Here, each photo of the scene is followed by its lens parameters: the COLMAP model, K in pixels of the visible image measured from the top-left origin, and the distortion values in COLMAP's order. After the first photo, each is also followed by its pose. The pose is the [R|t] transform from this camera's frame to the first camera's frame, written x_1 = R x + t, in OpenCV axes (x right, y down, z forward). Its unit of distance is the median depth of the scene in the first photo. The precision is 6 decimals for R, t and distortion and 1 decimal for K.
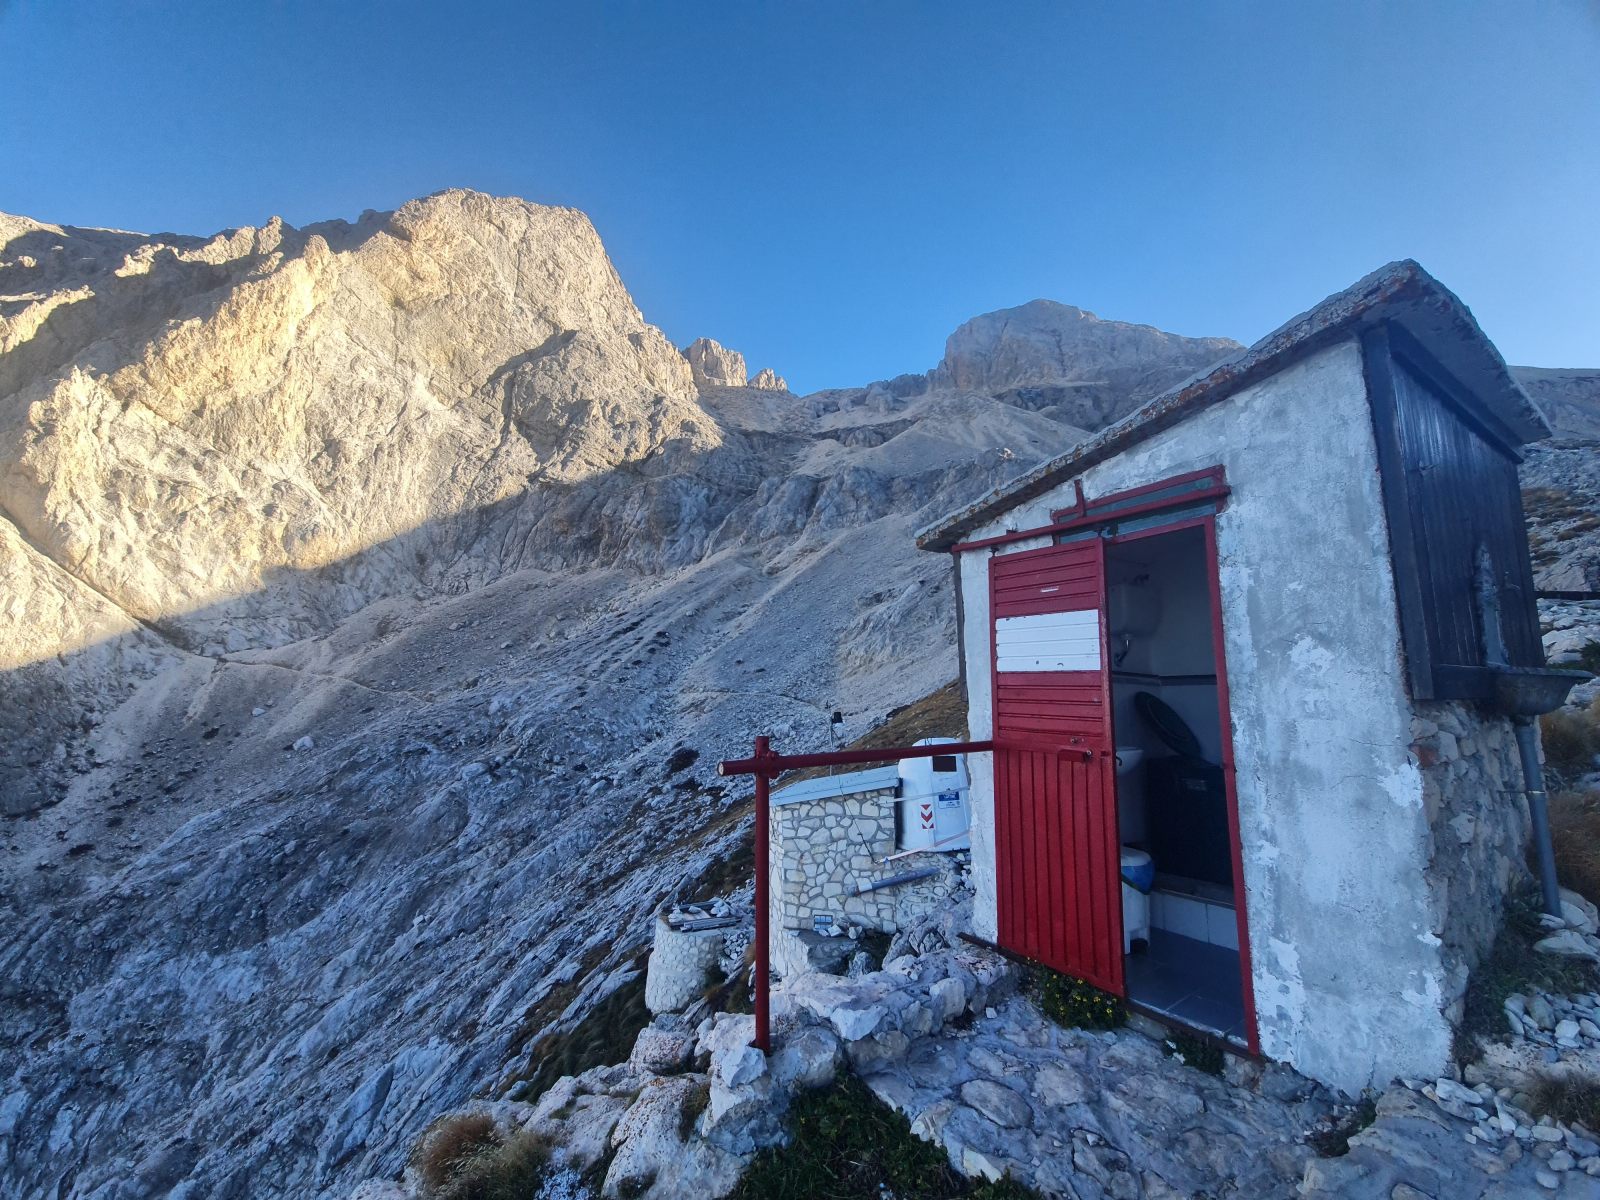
lens RADIAL K [[646.0, 0, 806.9], [0, 646.0, 602.4], [0, 0, 1]] dist [0.004412, -0.004197]
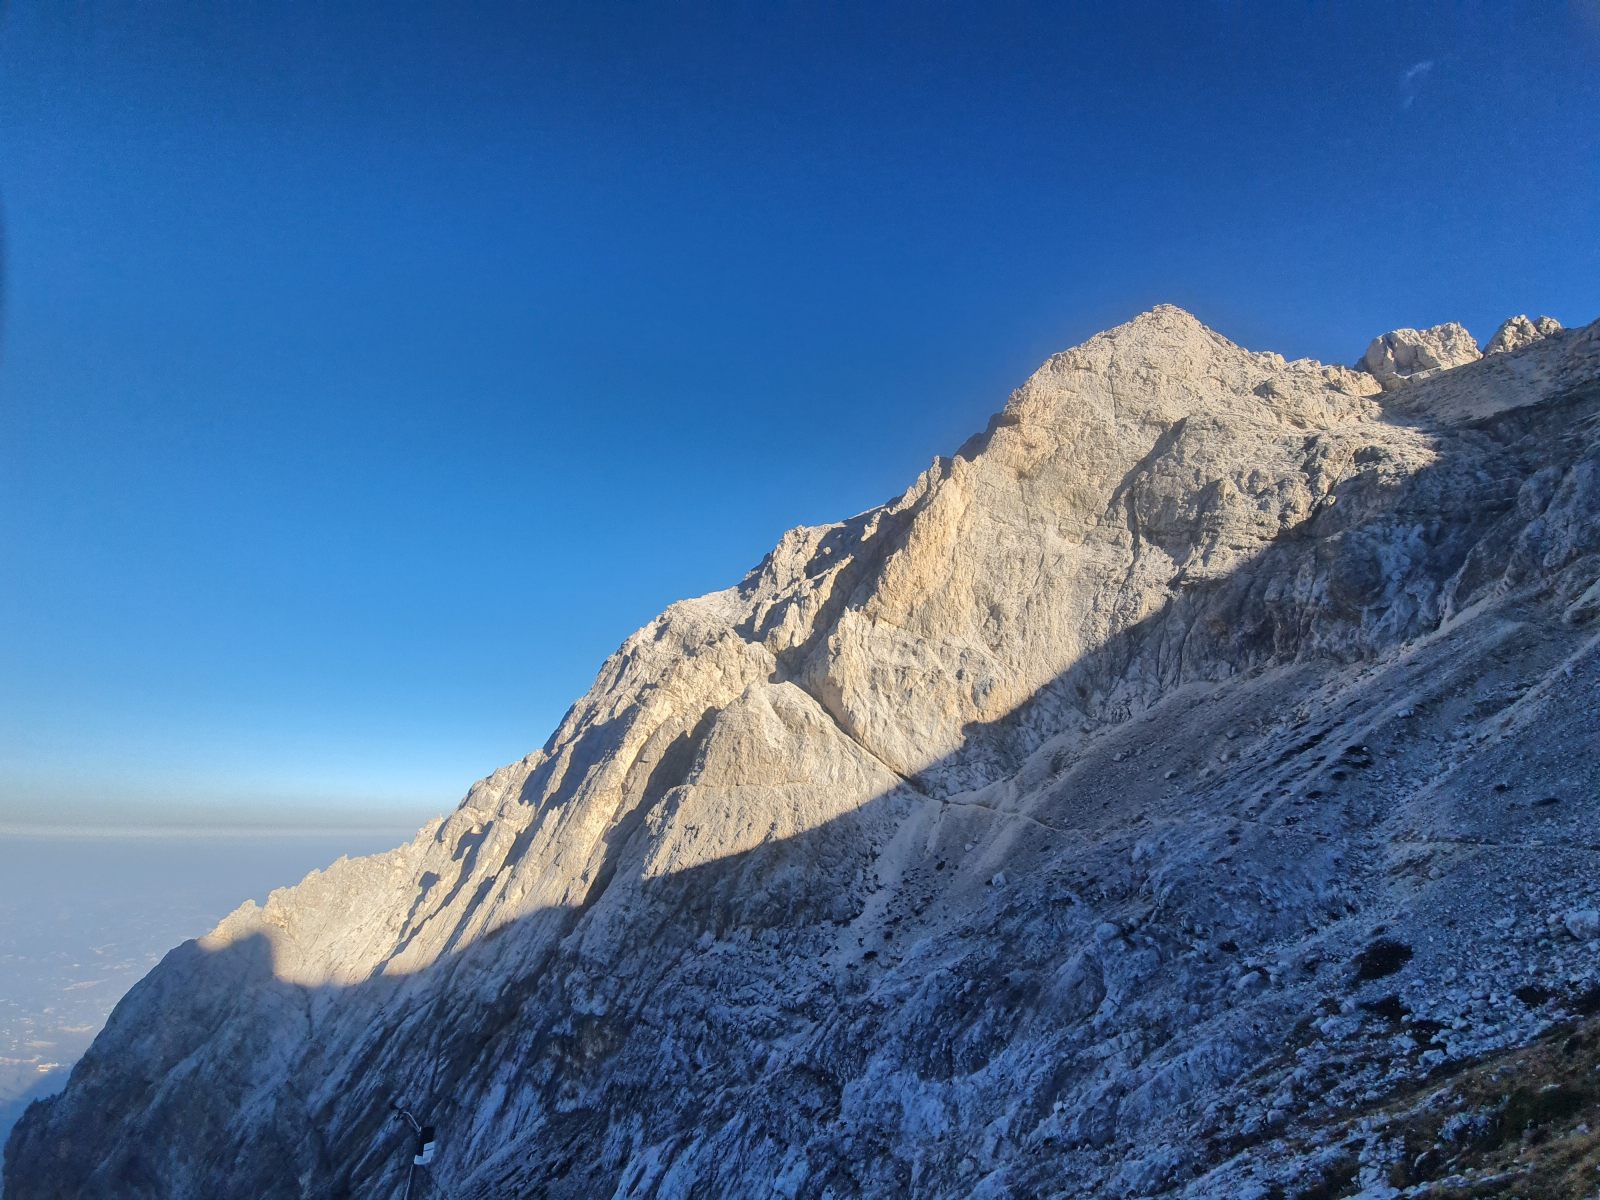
lens RADIAL K [[646.0, 0, 806.9], [0, 646.0, 602.4], [0, 0, 1]] dist [0.004412, -0.004197]
pose [[0.522099, -0.276293, -0.806892, 0.070086], [0.127705, 0.960733, -0.246339, -0.007669], [0.843270, 0.025569, 0.536882, 0.085913]]
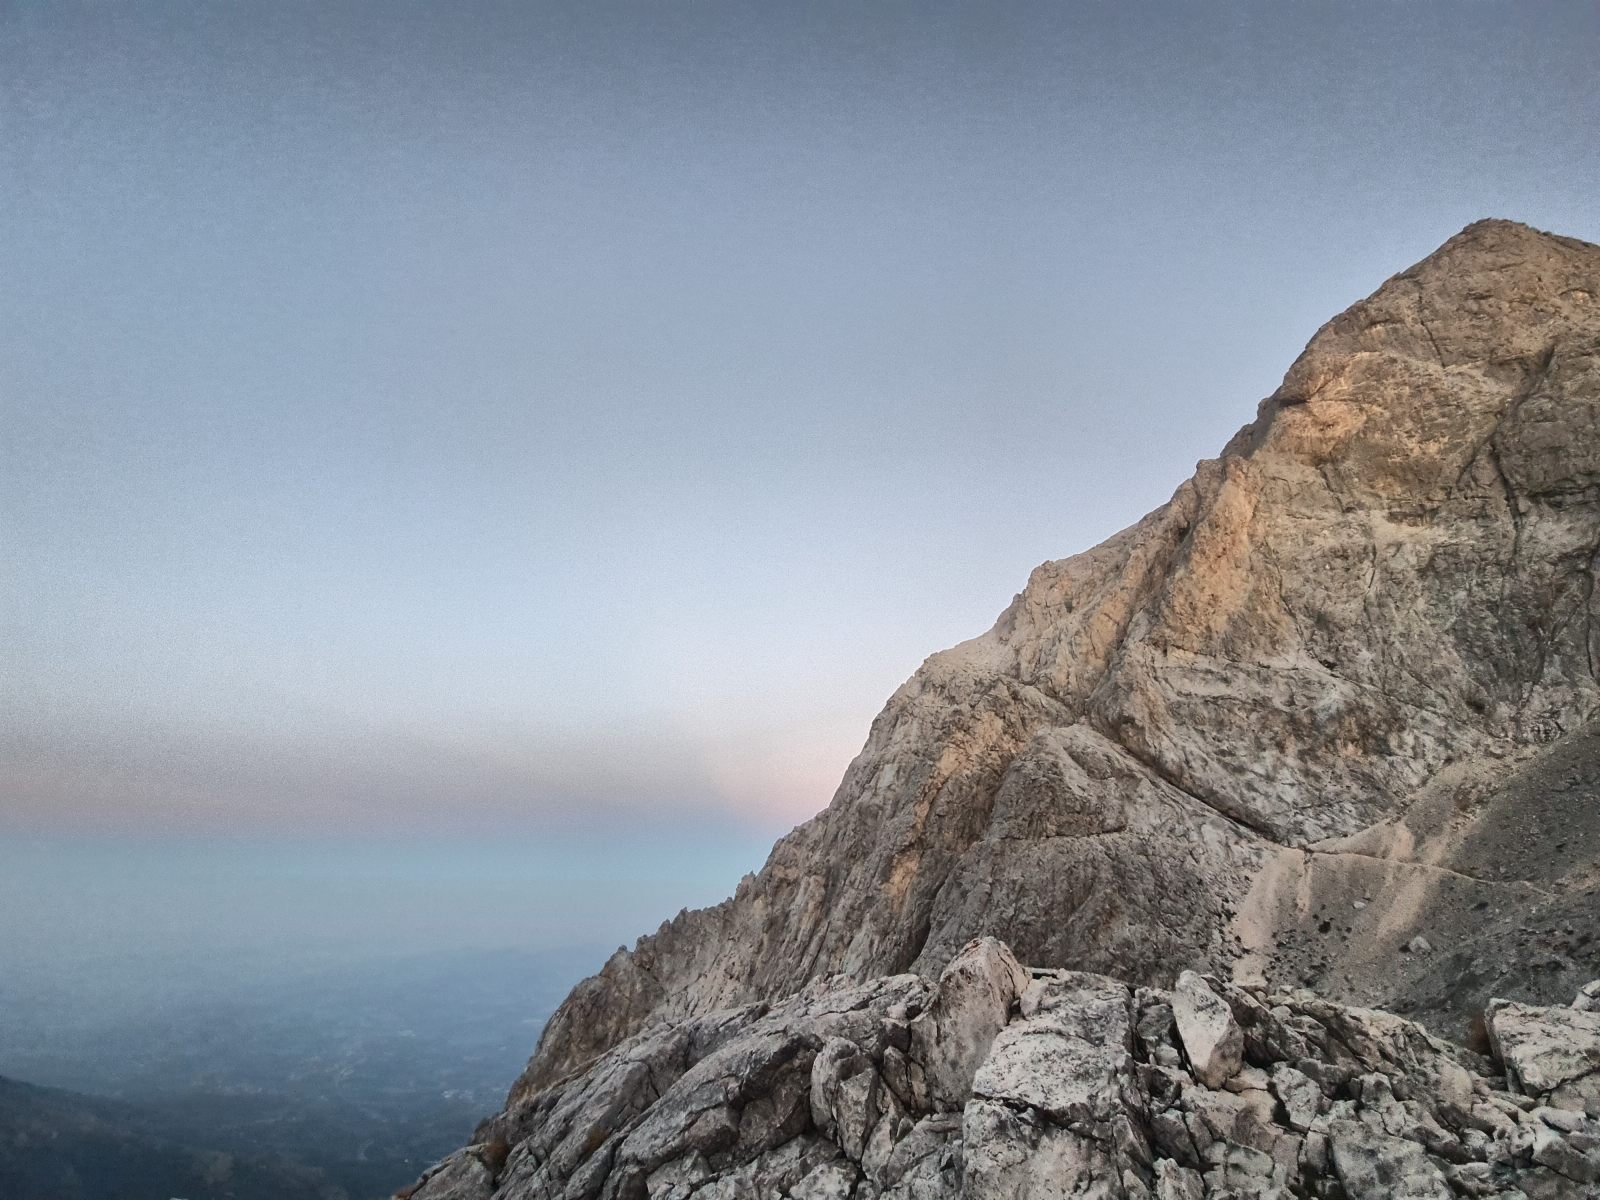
lens RADIAL K [[646.3, 0, 807.1], [0, 646.3, 602.3], [0, 0, 1]] dist [-0.000476, -0.000356]
pose [[0.177271, -0.391605, -0.902896, 0.069916], [0.147251, 0.917652, -0.369095, -0.014880], [0.973084, -0.067523, 0.220337, -0.012696]]
